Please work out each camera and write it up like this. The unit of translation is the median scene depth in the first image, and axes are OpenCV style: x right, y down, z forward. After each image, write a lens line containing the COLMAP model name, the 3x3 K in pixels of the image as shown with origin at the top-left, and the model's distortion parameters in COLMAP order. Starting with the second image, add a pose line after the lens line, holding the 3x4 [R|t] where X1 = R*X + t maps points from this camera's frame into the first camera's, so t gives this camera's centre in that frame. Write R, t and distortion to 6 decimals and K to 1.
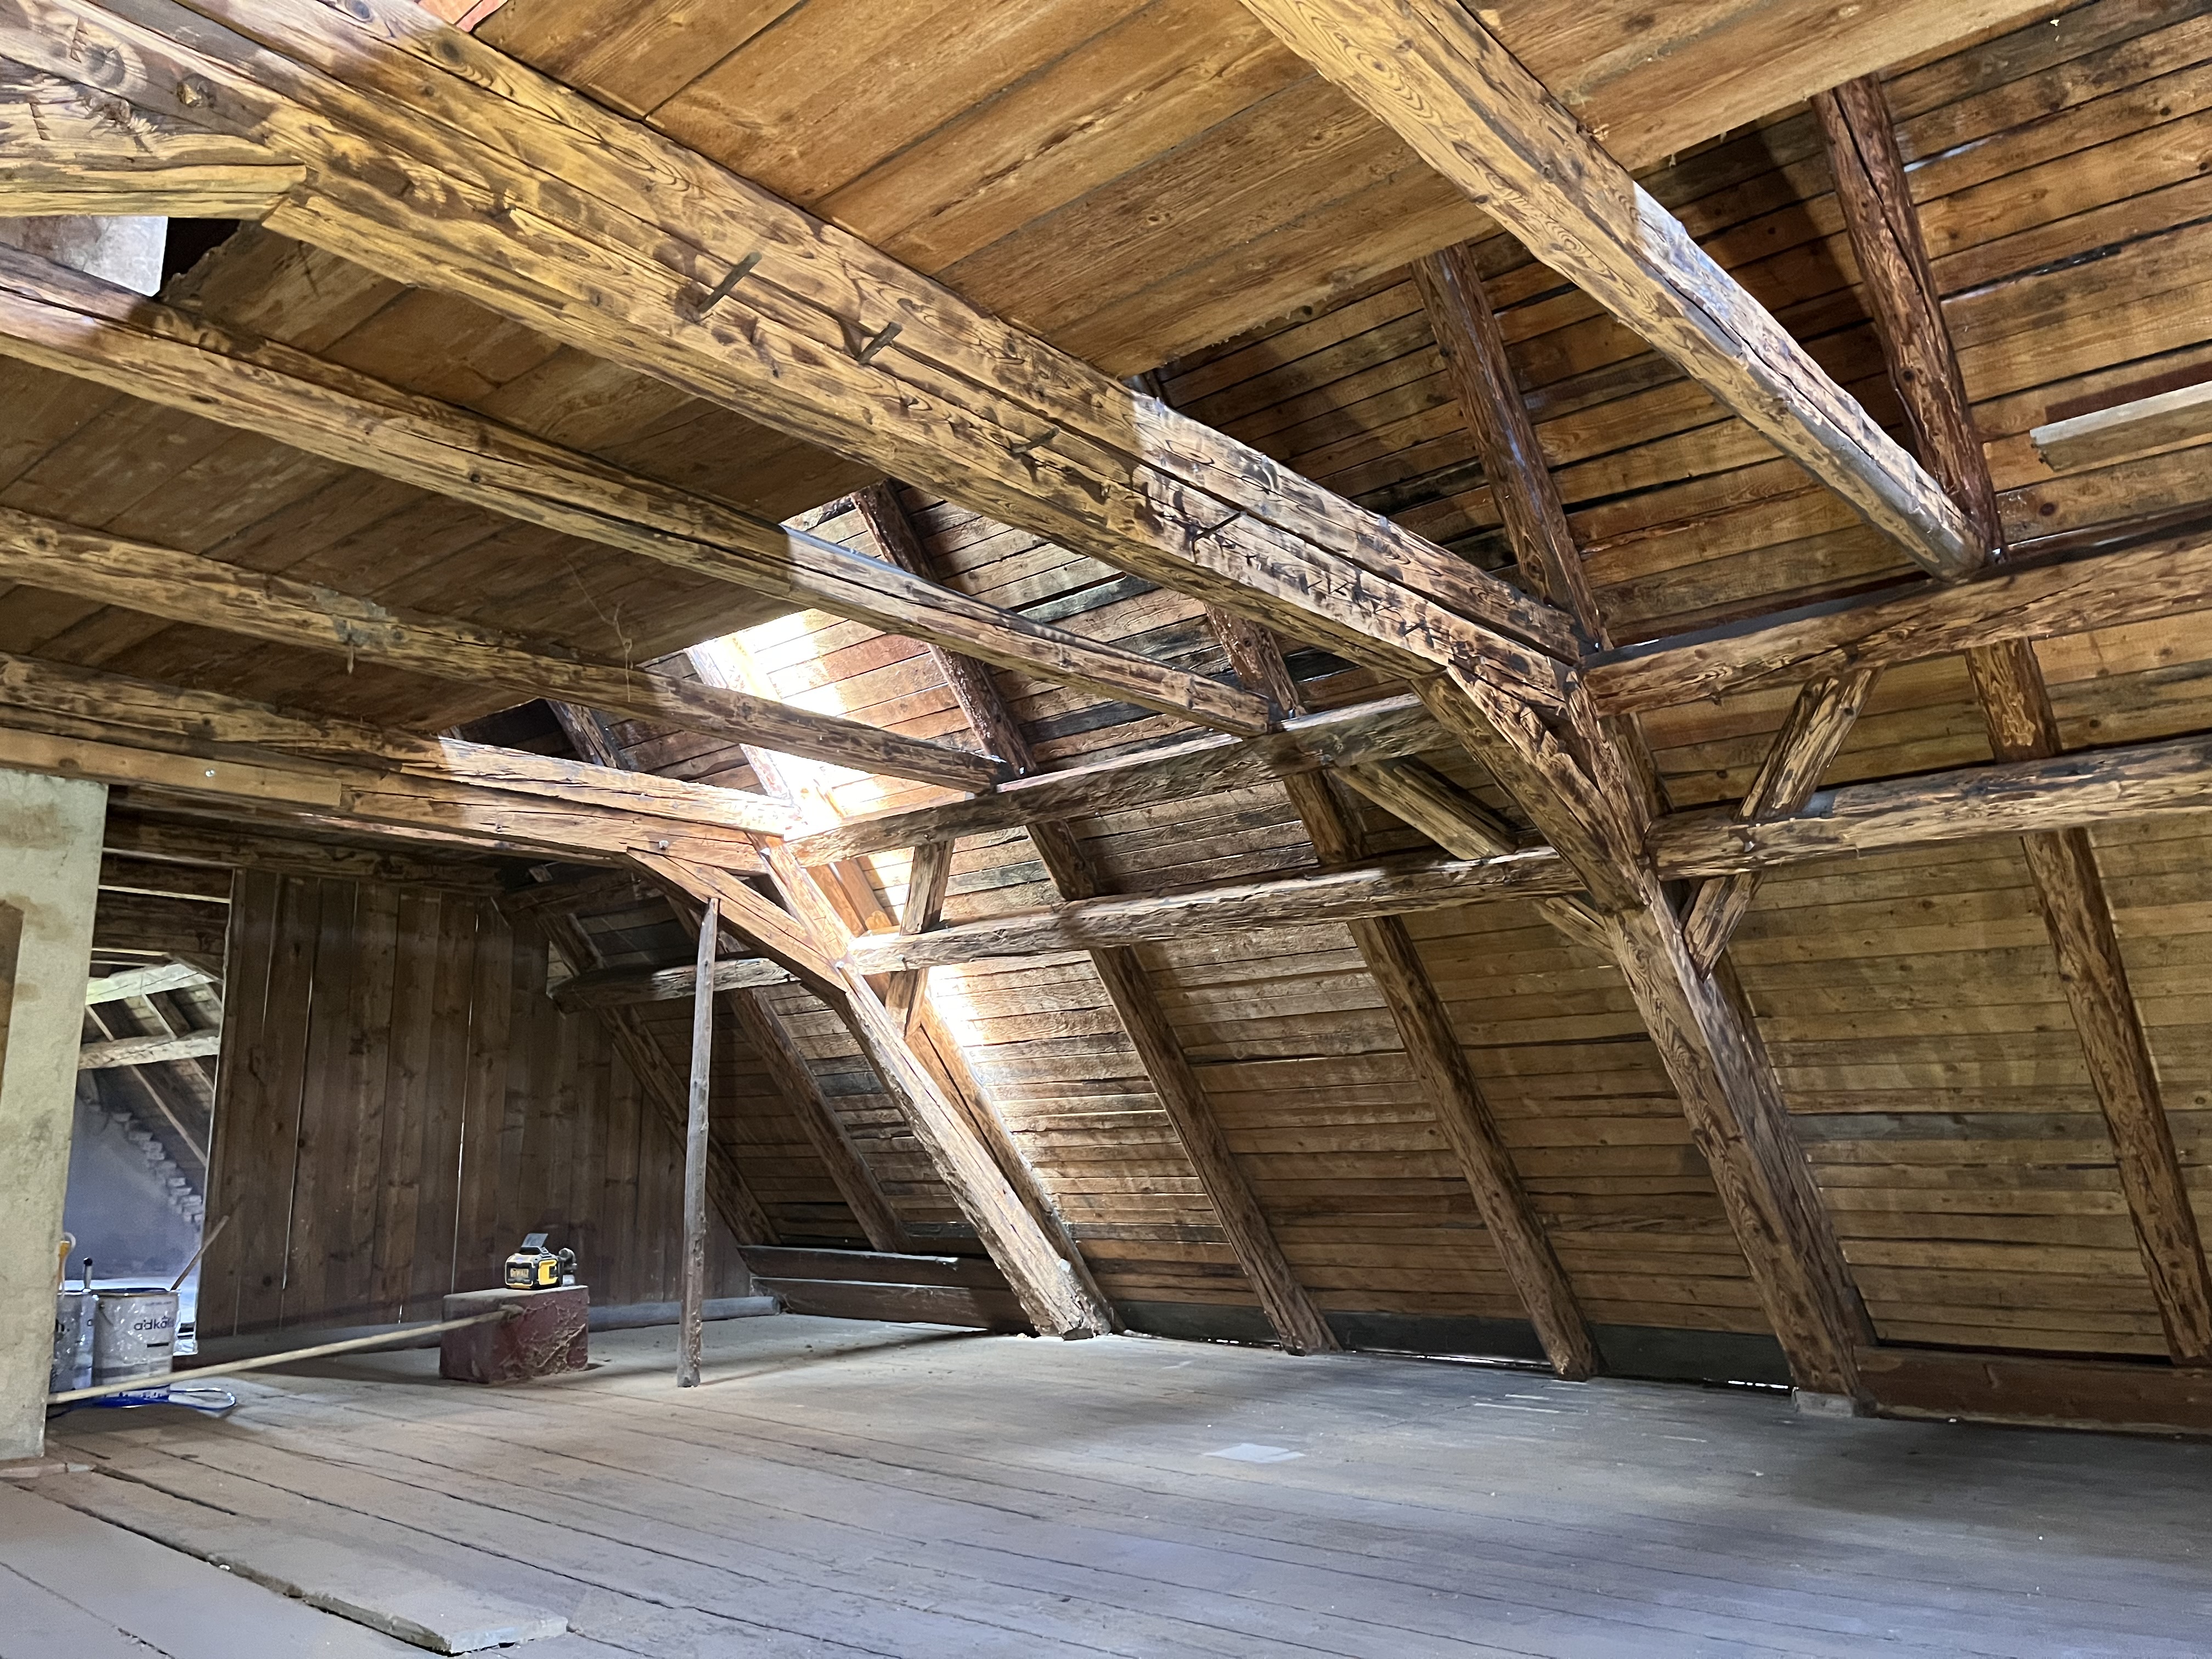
lens RADIAL K [[1646.9, 0, 1106.0], [0, 1646.9, 829.5], [0, 0, 1]] dist [0.073900, -0.117023]
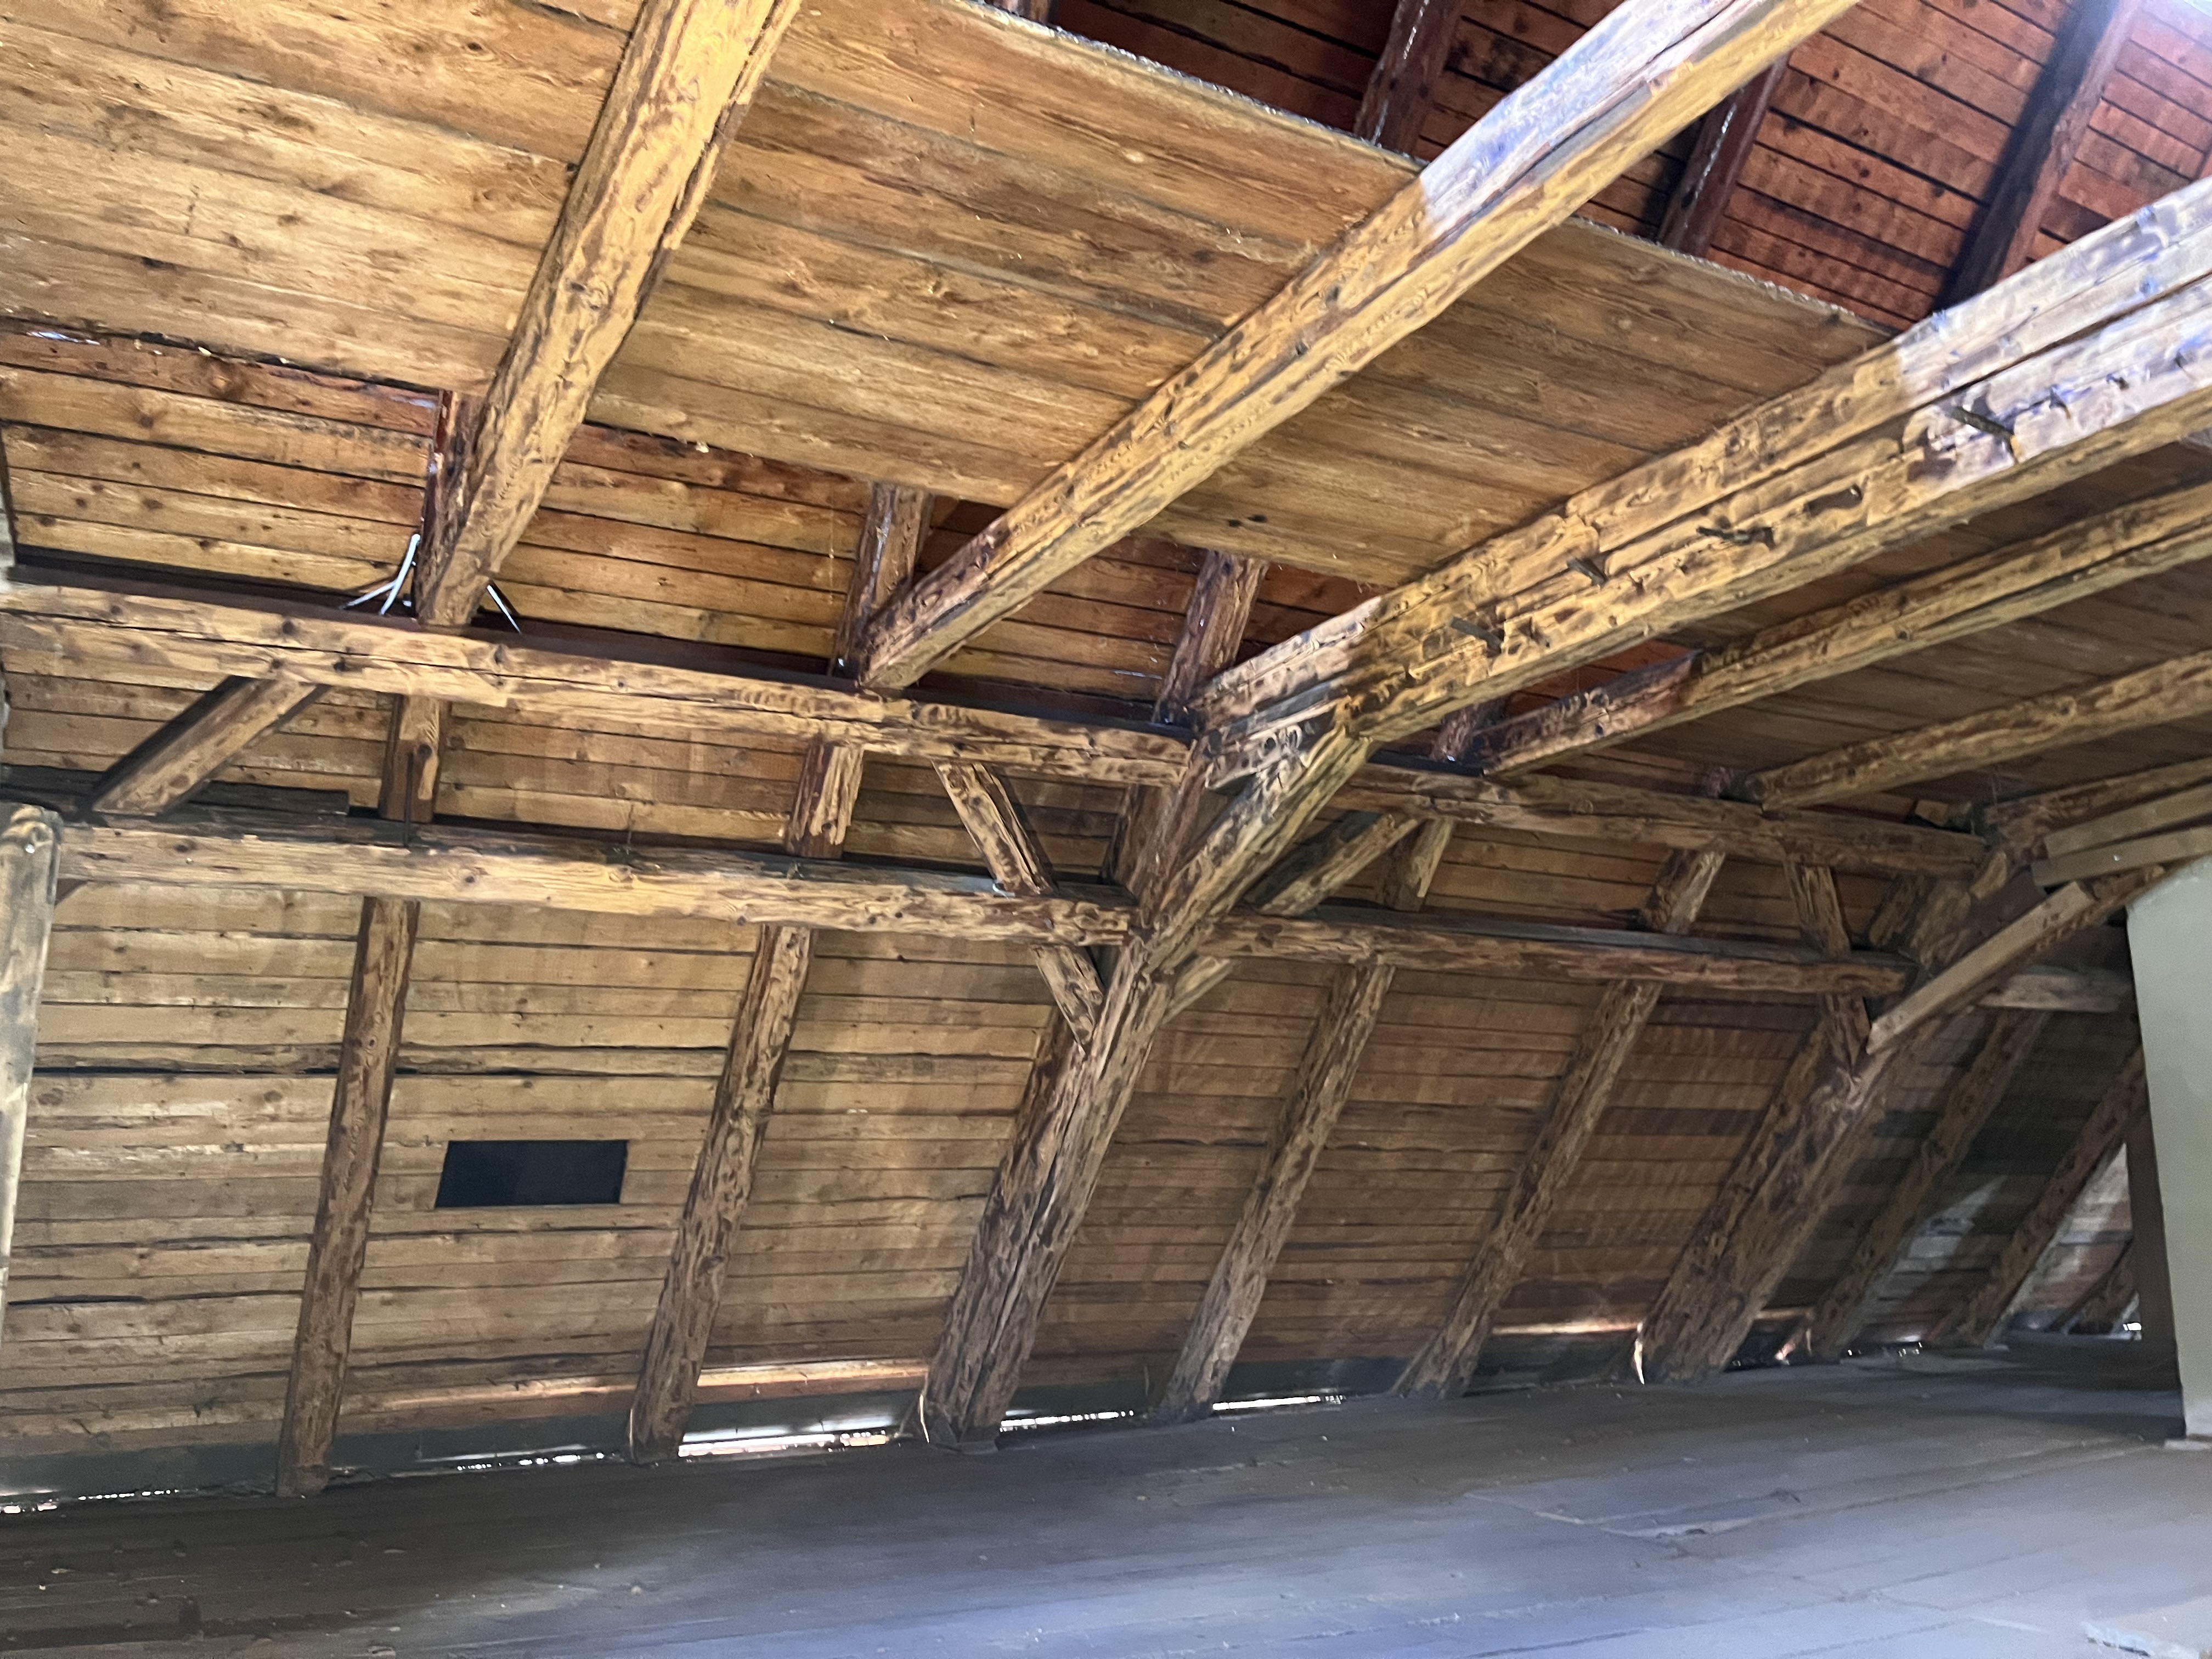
lens RADIAL K [[1646.9, 0, 1106.0], [0, 1646.9, 829.5], [0, 0, 1]] dist [0.073900, -0.117023]
pose [[-0.332360, -0.197082, -0.922332, 1.070840], [0.202571, 0.940185, -0.273892, 0.159148], [0.921142, -0.277868, -0.272557, 0.911584]]
